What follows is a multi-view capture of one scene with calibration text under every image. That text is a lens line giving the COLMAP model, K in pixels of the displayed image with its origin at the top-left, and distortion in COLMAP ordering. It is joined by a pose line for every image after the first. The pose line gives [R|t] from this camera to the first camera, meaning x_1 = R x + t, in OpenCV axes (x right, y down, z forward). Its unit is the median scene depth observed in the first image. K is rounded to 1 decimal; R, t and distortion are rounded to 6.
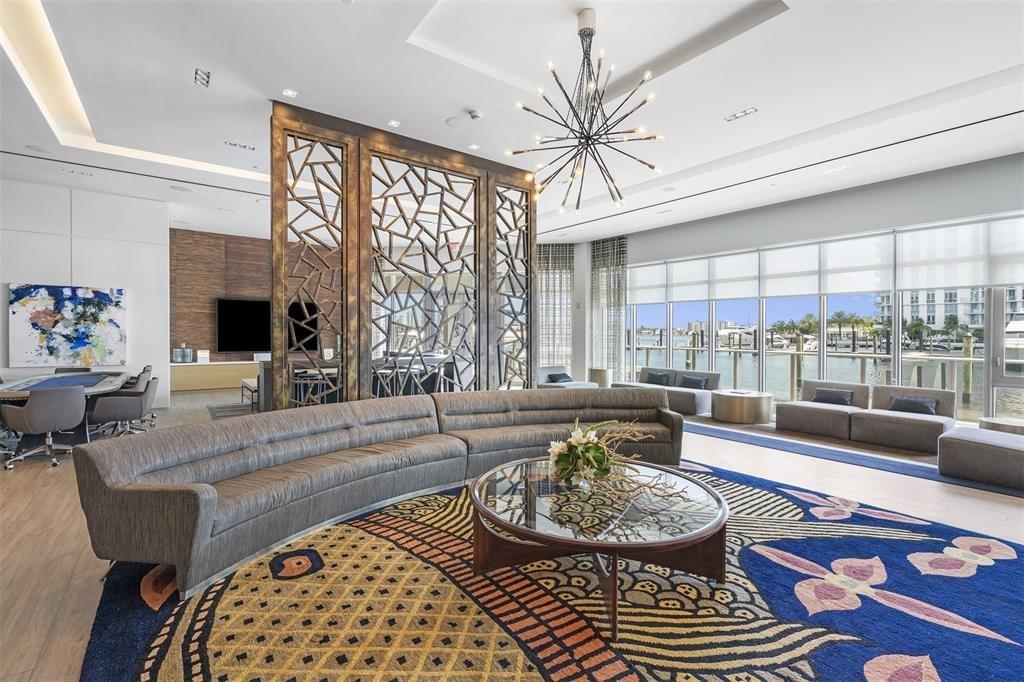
lens RADIAL K [[459.6, 0, 510.0], [0, 459.6, 331.5], [0, 0, 1]] dist [-0.012659, 0.003525]
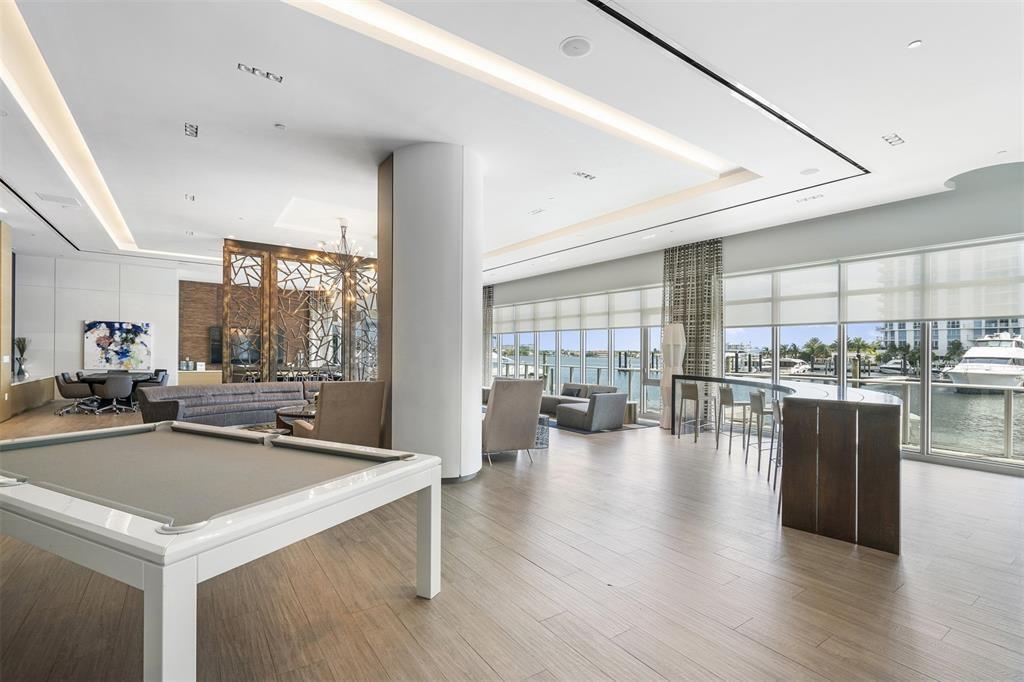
lens RADIAL K [[459.6, 0, 513.0], [0, 459.6, 349.5], [0, 0, 1]] dist [-0.012659, 0.003525]
pose [[0.999788, 0.008870, -0.018562, 0.528232], [-0.009016, 0.999929, -0.007830, 0.002885], [0.018491, 0.007996, 0.999797, -0.663478]]
